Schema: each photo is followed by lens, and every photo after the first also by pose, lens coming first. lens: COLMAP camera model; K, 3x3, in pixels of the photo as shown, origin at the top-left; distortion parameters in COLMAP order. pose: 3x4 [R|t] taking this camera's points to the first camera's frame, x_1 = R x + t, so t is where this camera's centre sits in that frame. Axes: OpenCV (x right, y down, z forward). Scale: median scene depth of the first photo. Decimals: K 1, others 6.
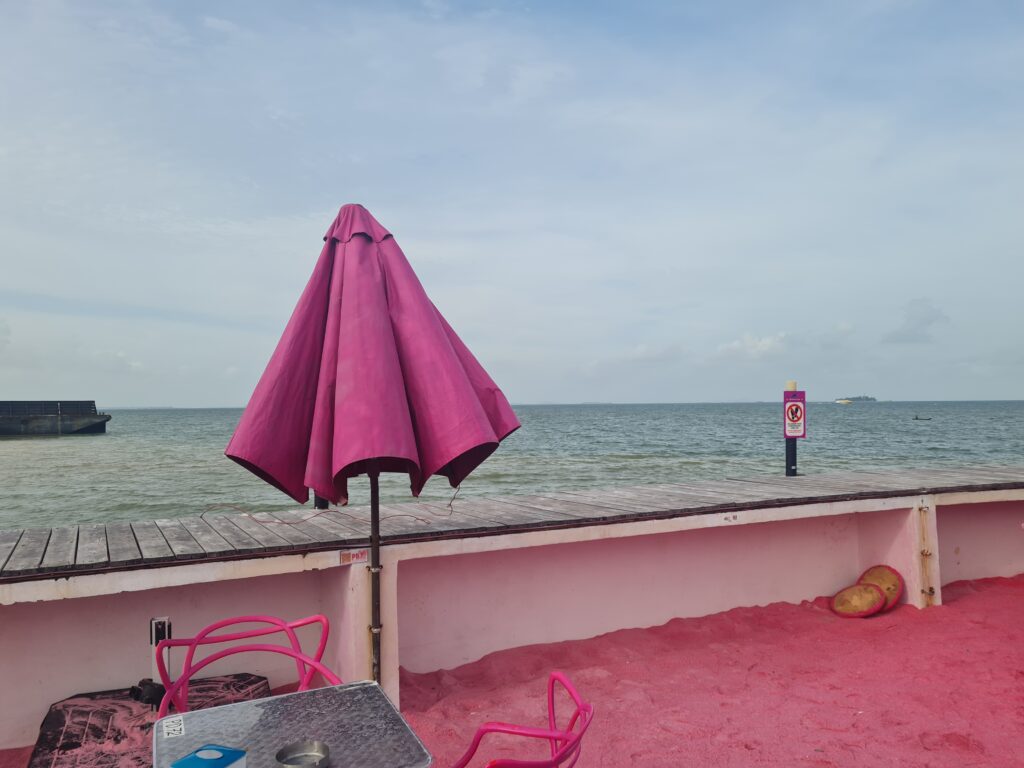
lens RADIAL K [[777.7, 0, 512.0], [0, 777.7, 384.0], [0, 0, 1]] dist [0.090598, -0.083546]
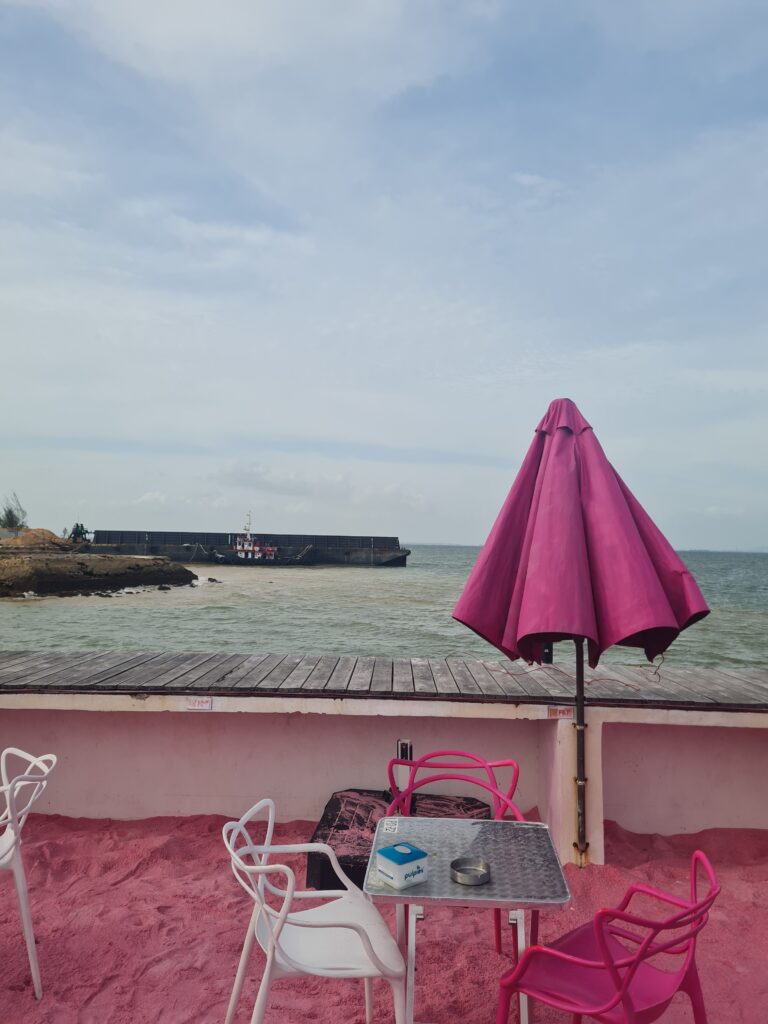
lens RADIAL K [[775.7, 0, 384.0], [0, 775.7, 512.0], [0, 0, 1]] dist [0.048334, -0.002561]
pose [[0.875729, 0.008316, -0.482731, 0.117272], [-0.016859, 0.999769, -0.013361, -0.048199], [0.482508, 0.019839, 0.875667, -0.103678]]
